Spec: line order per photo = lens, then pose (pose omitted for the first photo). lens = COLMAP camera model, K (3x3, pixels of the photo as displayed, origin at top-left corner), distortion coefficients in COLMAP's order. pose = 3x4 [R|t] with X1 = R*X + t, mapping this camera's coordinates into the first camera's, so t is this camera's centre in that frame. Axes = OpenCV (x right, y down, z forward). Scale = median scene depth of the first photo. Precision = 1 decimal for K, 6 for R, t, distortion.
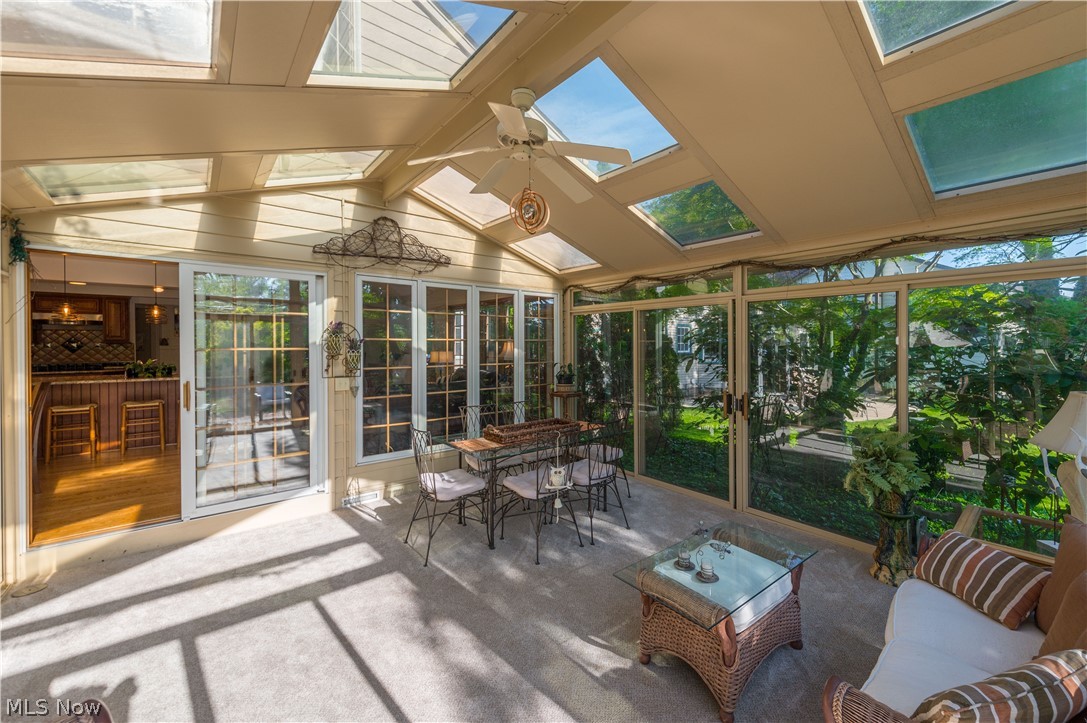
lens RADIAL K [[436.1, 0, 574.7], [0, 436.1, 345.1], [0, 0, 1]] dist [0.015091, -0.003203]
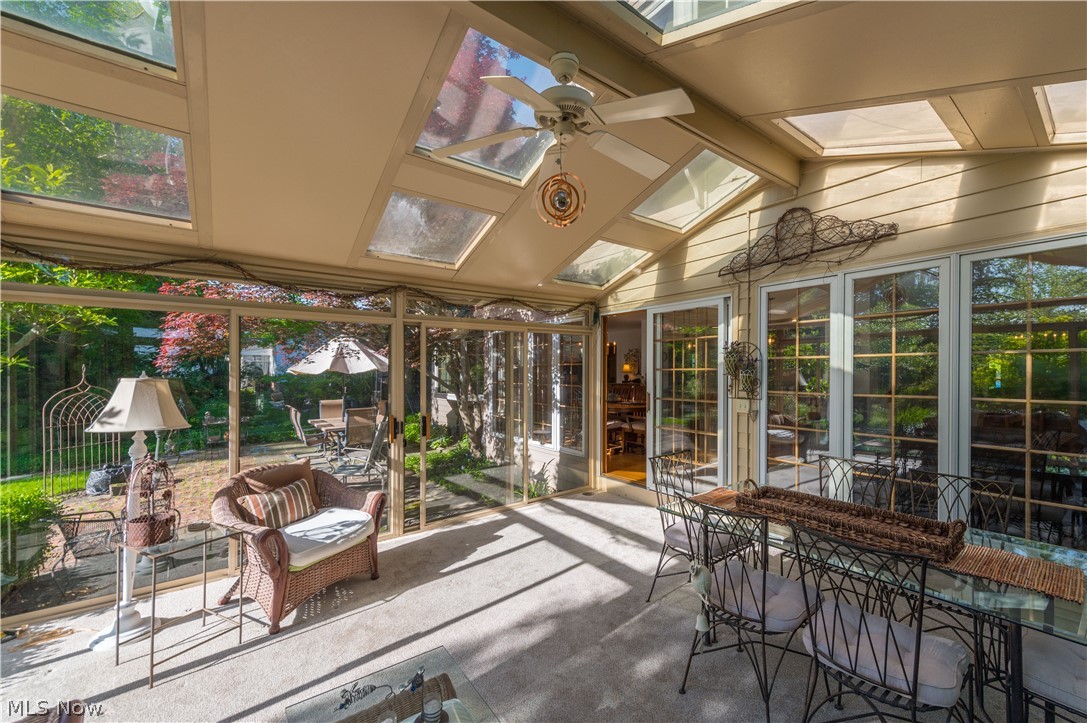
lens RADIAL K [[436.1, 0, 549.3], [0, 436.1, 370.5], [0, 0, 1]] dist [0.015091, -0.003203]
pose [[-0.076631, -0.001347, -0.997059, 0.457943], [0.003969, 0.999991, -0.001656, 0.011876], [0.997052, -0.004085, -0.076625, 0.656239]]
